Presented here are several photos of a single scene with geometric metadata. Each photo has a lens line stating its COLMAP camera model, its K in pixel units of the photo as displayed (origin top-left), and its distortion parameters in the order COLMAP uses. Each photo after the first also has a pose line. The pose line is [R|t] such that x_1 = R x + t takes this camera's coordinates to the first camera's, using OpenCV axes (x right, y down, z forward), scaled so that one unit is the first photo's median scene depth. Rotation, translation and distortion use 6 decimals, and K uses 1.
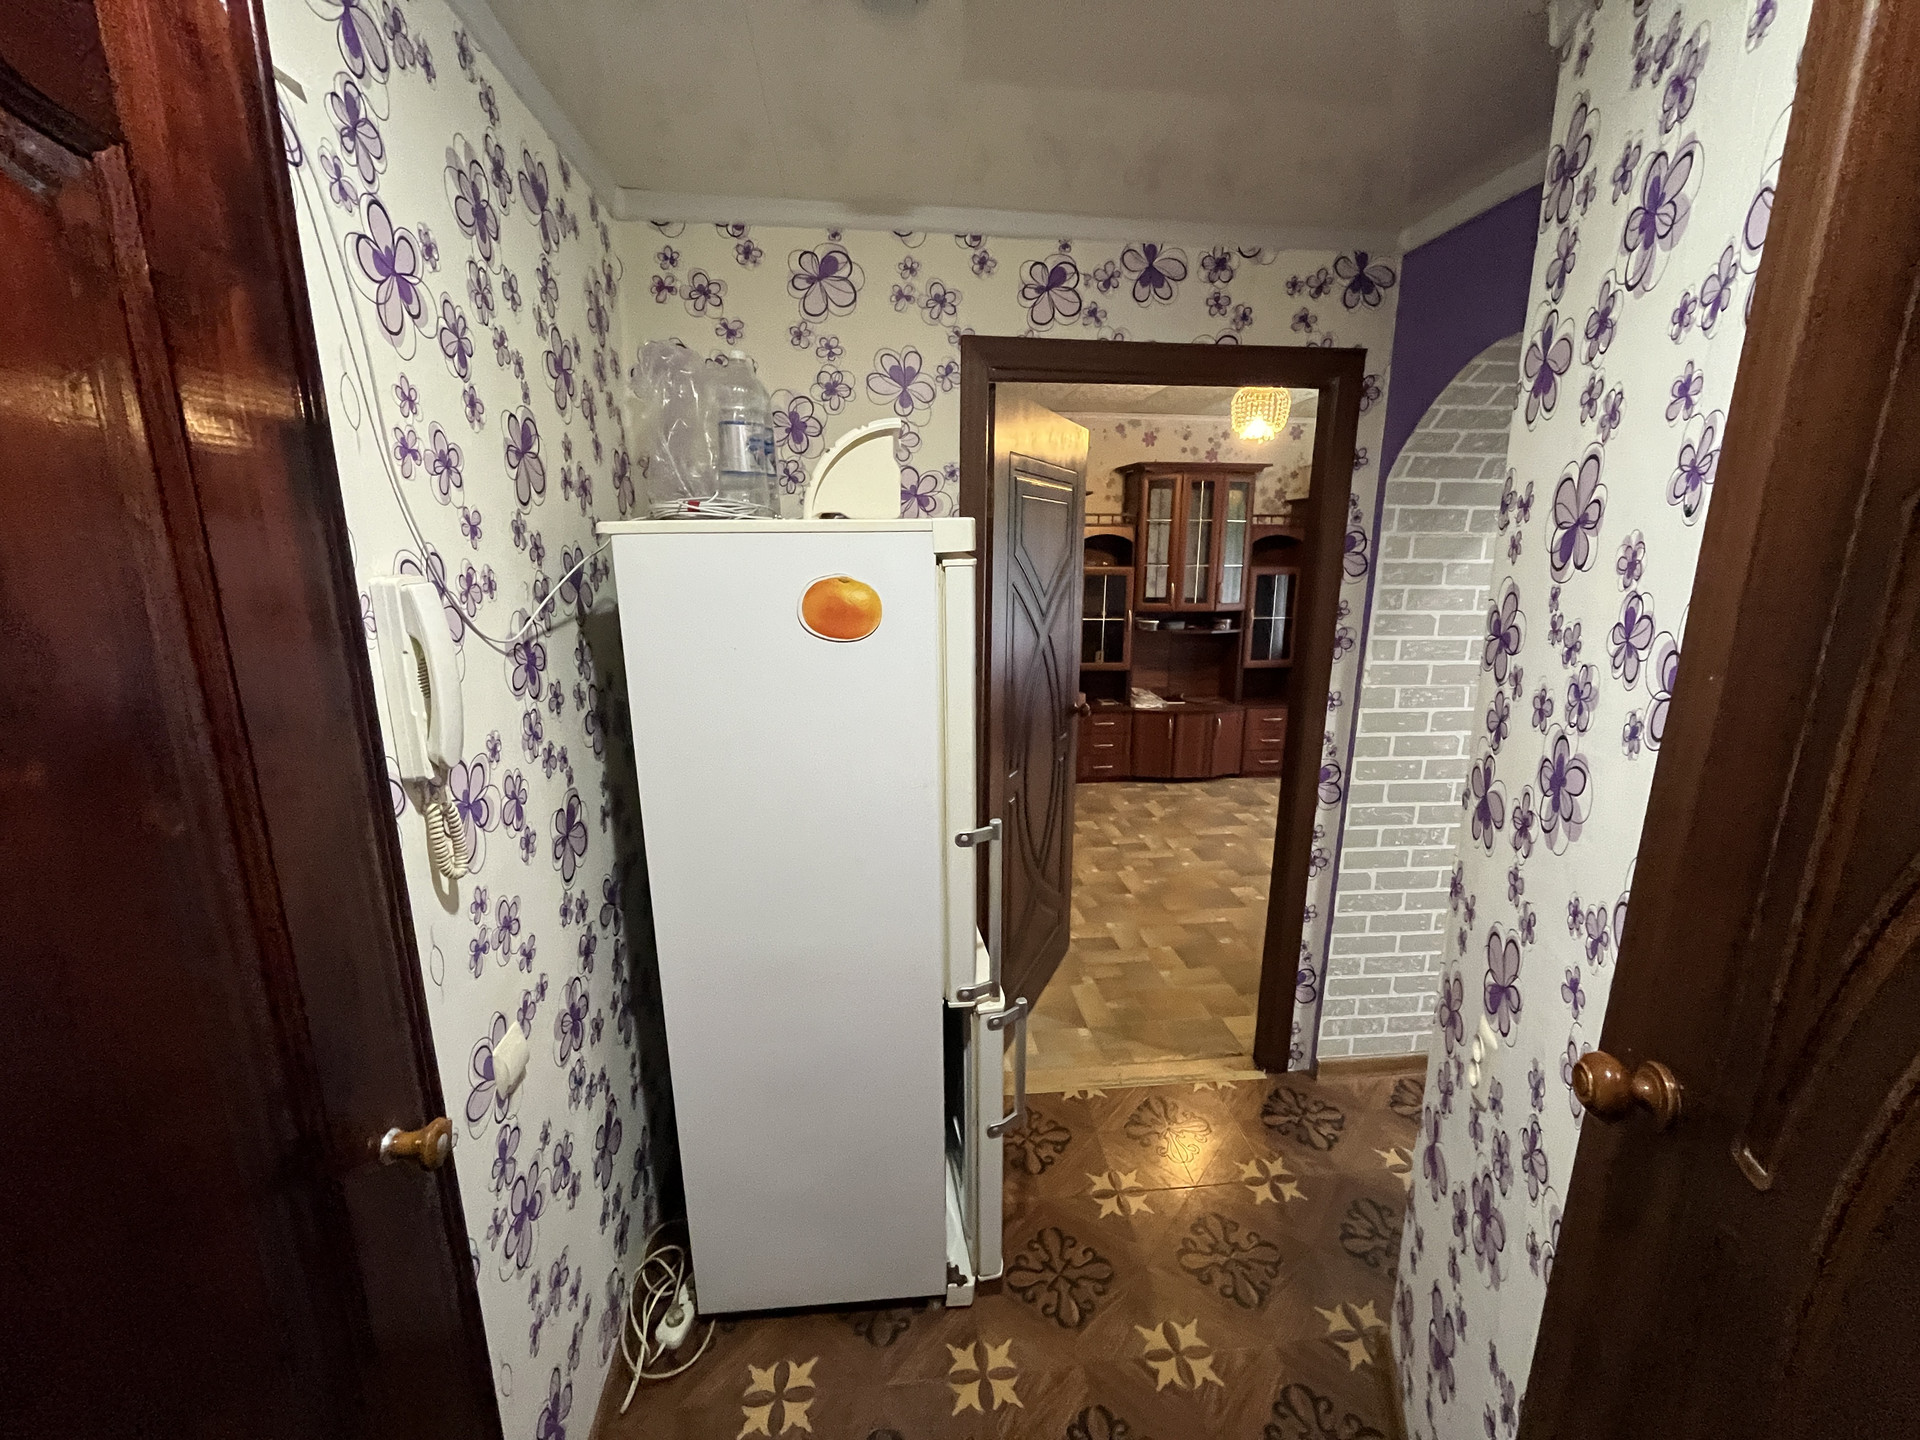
lens RADIAL K [[780.9, 0, 959.1], [0, 780.9, 724.6], [0, 0, 1]] dist [-0.003712, 0.000158]
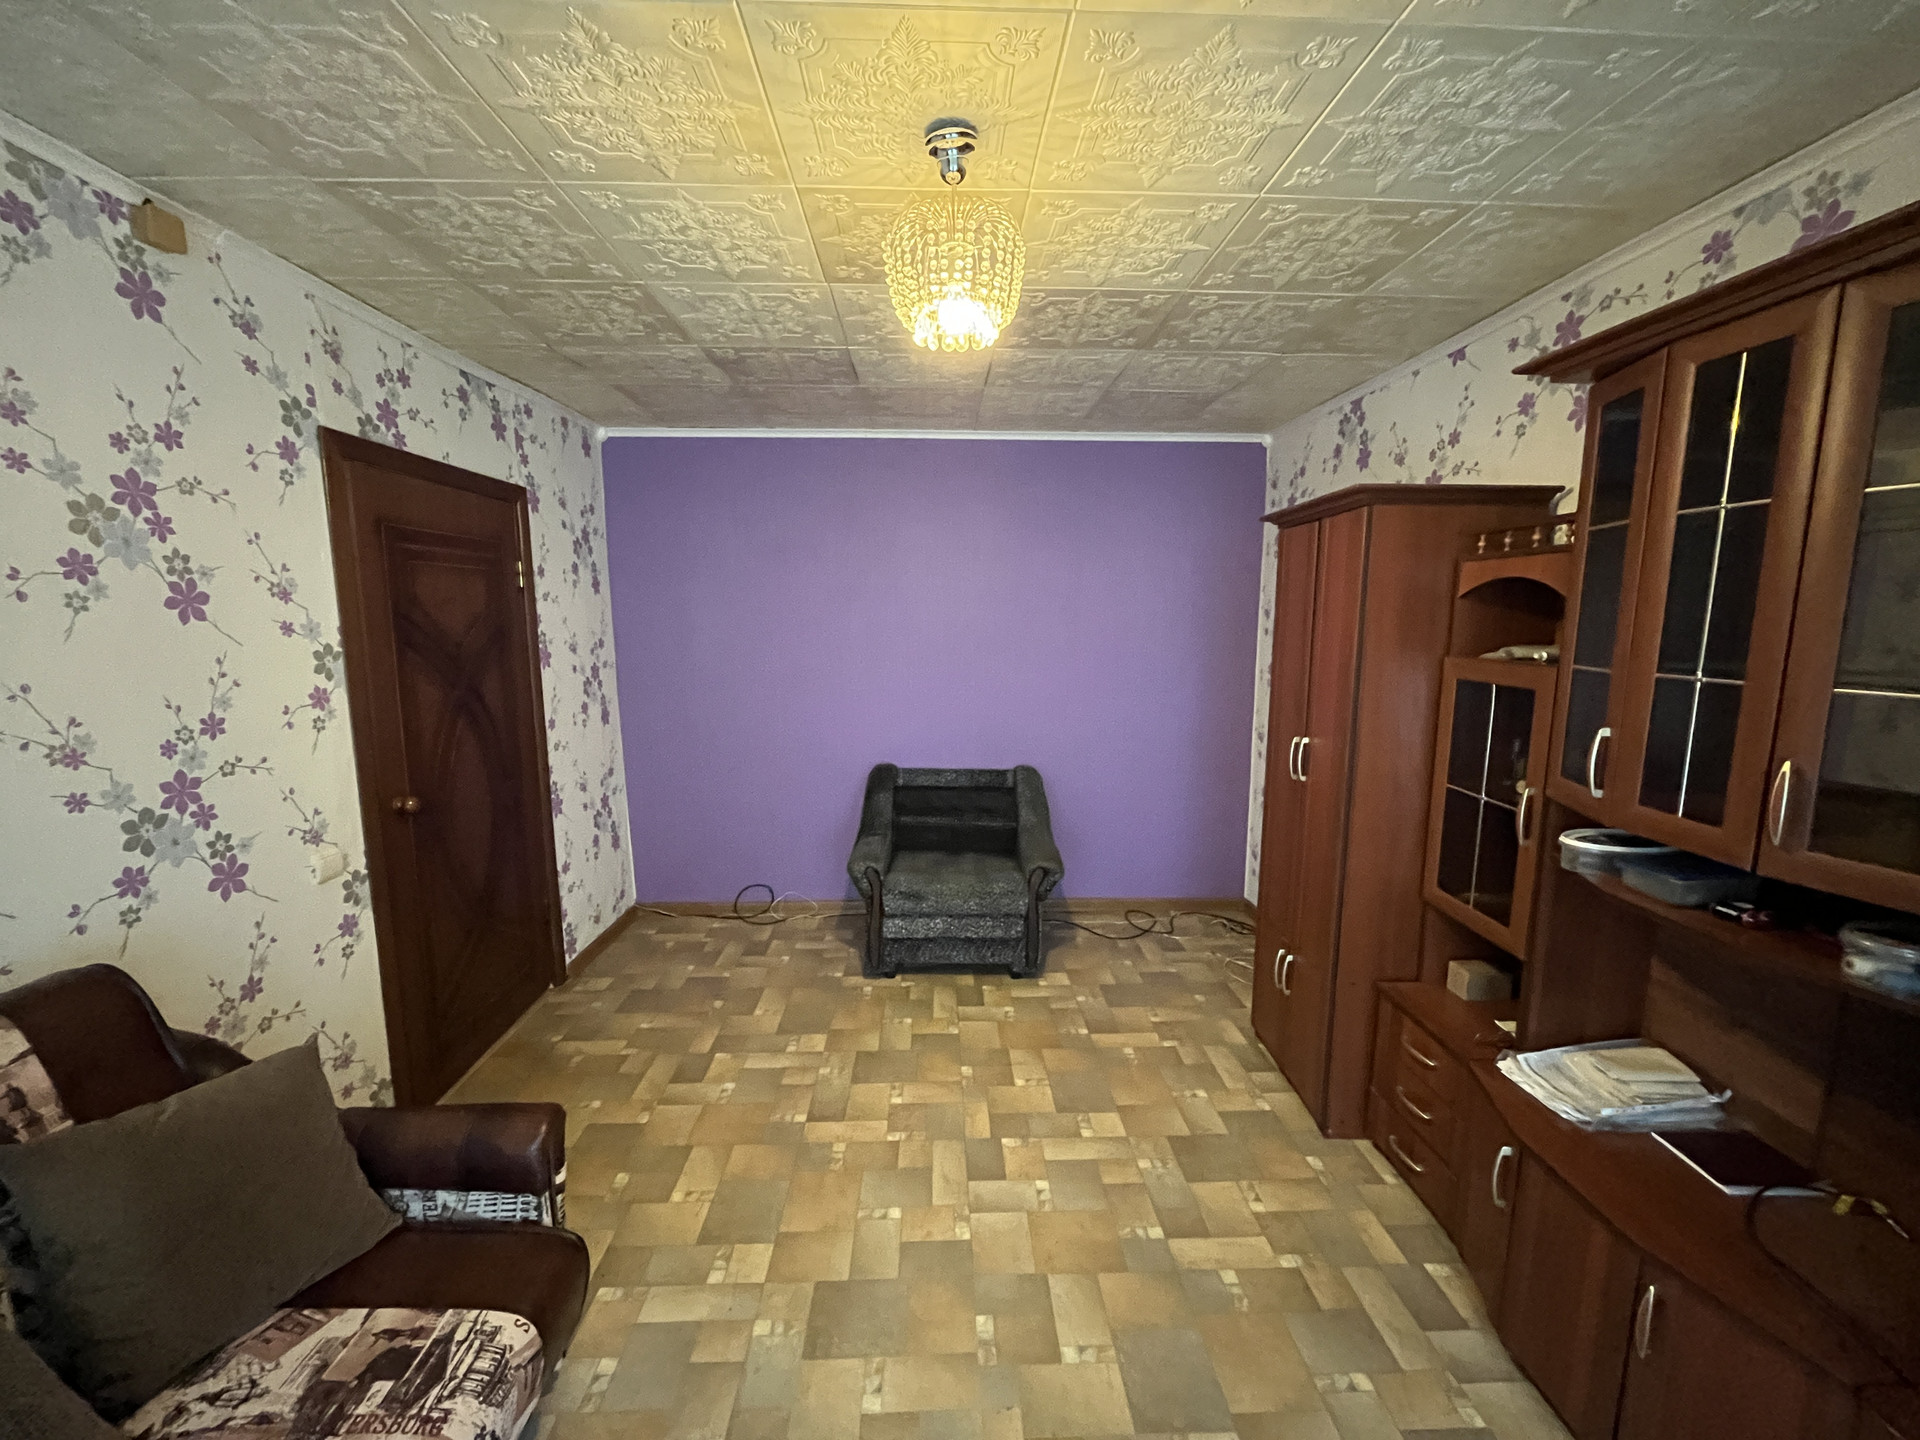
lens RADIAL K [[780.9, 0, 960.9], [0, 780.9, 717.9], [0, 0, 1]] dist [-0.003712, 0.000158]
pose [[-0.089339, 0.132592, -0.987136, 0.572558], [-0.222084, 0.963496, 0.149516, -0.170925], [0.970926, 0.232584, -0.056632, 0.757658]]
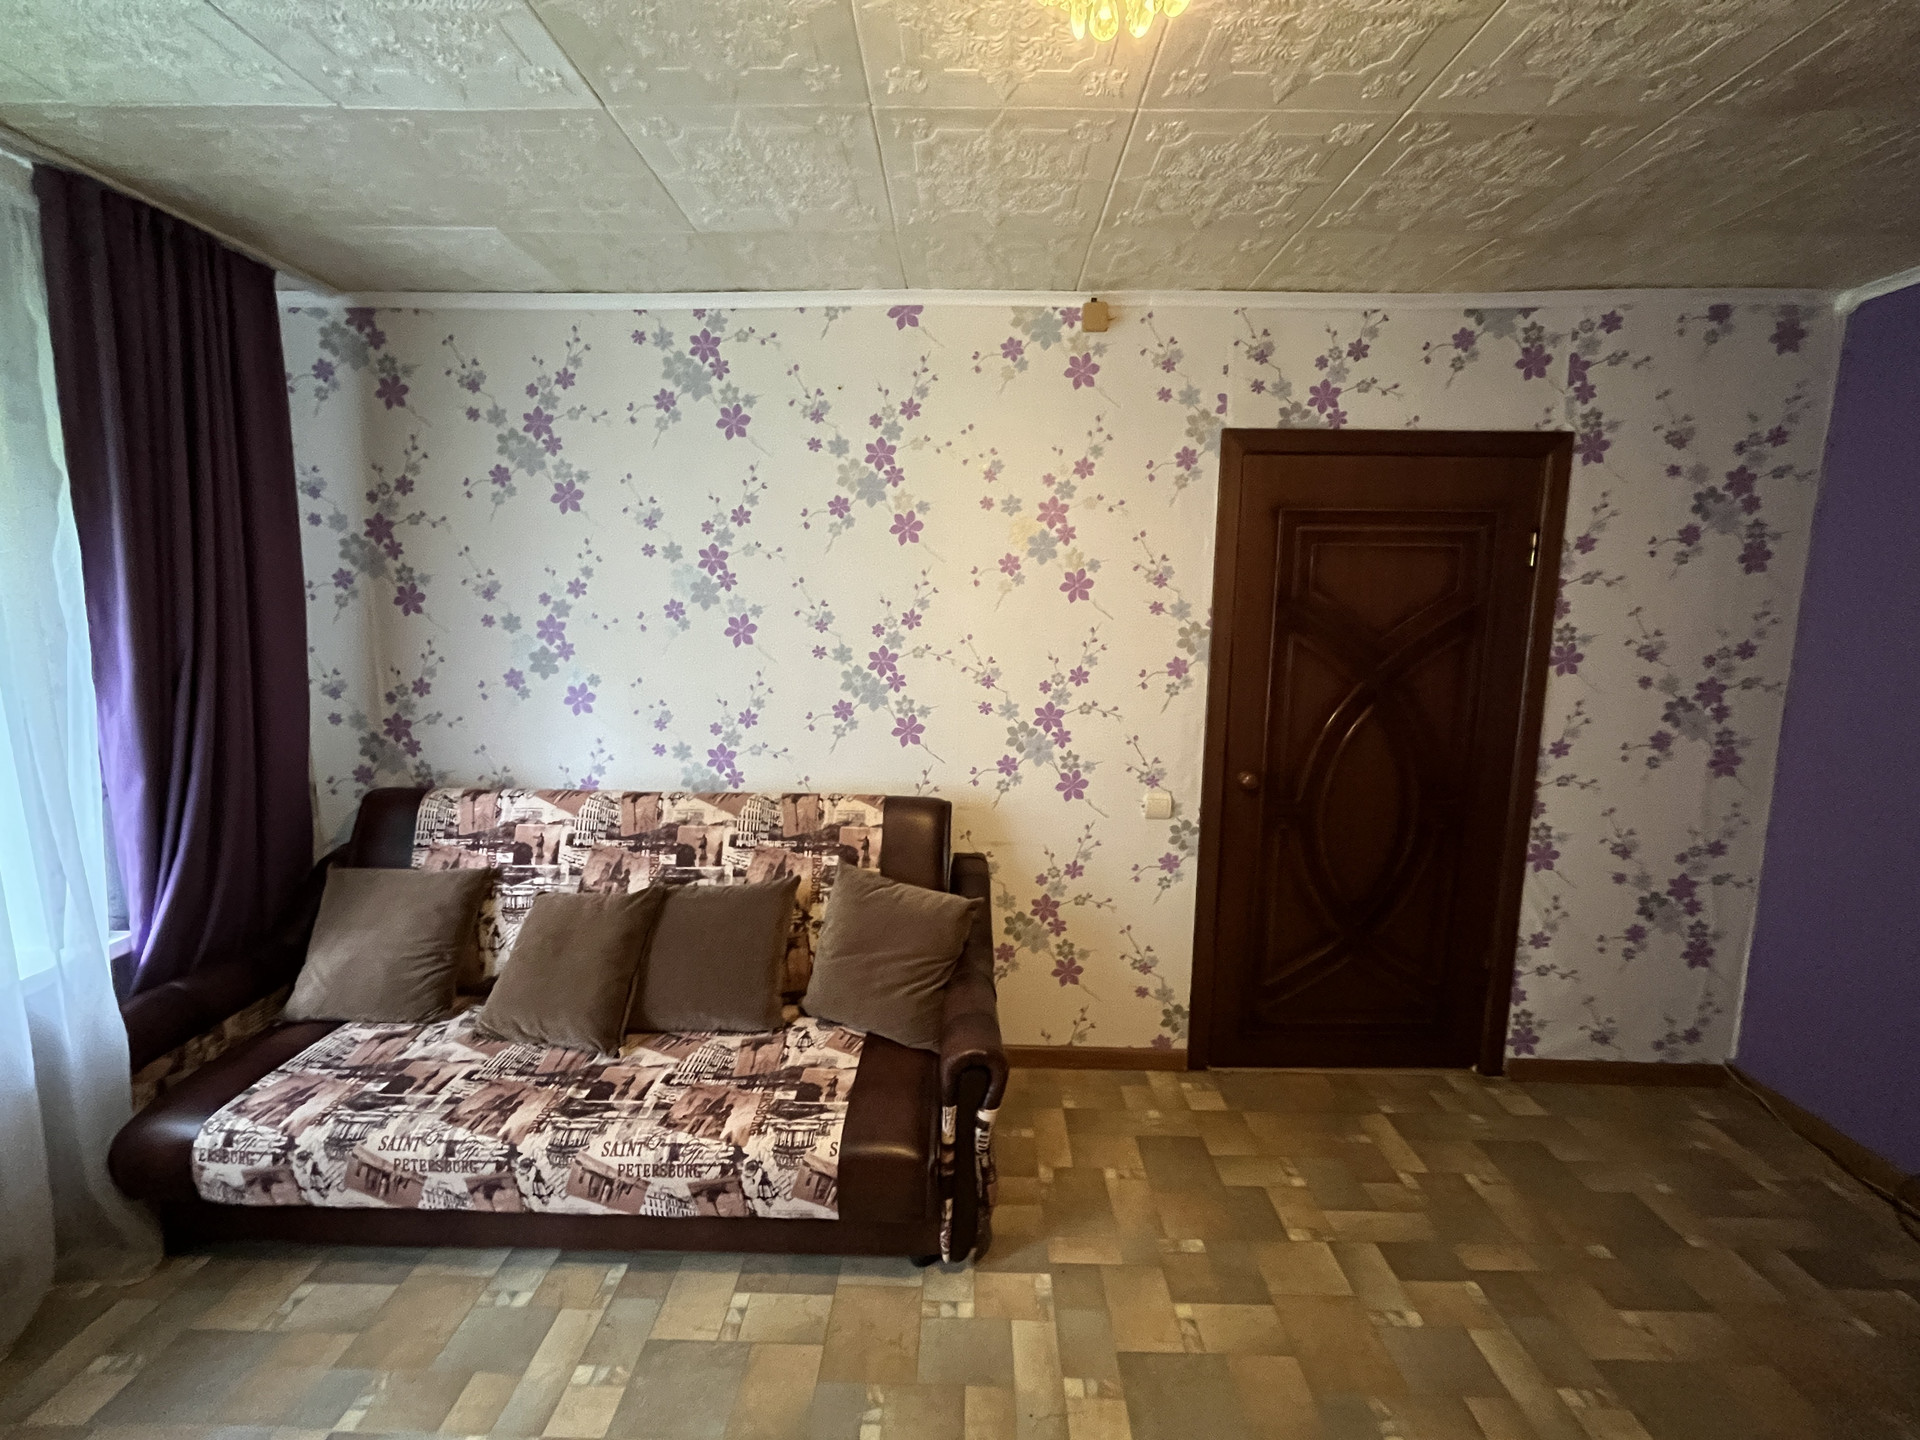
lens RADIAL K [[780.9, 0, 964.8], [0, 780.9, 717.2], [0, 0, 1]] dist [-0.003712, 0.000158]
pose [[-0.990993, -0.031275, 0.130214, 0.277248], [0.018862, 0.930056, 0.366934, -0.195328], [-0.132582, 0.366085, -0.921088, 0.873945]]
